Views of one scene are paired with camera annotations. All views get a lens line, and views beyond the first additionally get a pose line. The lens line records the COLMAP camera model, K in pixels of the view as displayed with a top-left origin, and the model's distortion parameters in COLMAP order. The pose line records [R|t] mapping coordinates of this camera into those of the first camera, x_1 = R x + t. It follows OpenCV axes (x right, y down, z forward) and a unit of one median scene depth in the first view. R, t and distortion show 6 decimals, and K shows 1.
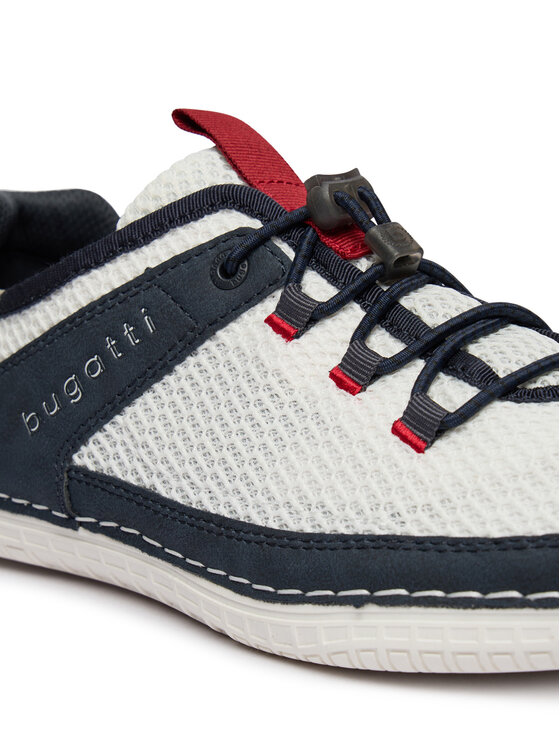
lens RADIAL K [[1902.0, 0, 283.0], [0, 1902.0, 371.6], [0, 0, 1]] dist [-0.294416, 0.000000]
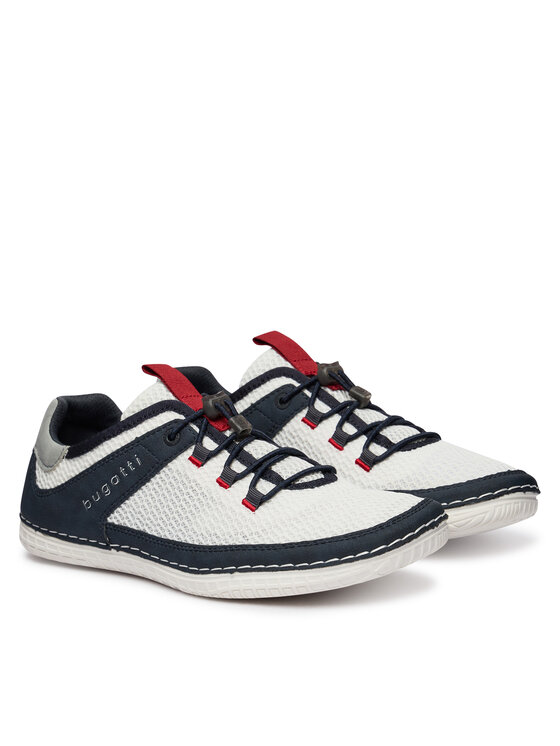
lens RADIAL K [[2212.0, 0, 279.8], [0, 2212.0, 374.3], [0, 0, 1]] dist [-0.105961, 0.000000]
pose [[0.997364, -0.047250, 0.055074, -0.042692], [0.047172, 0.998883, 0.002710, -0.135608], [-0.055140, -0.000105, 0.998479, -1.800622]]
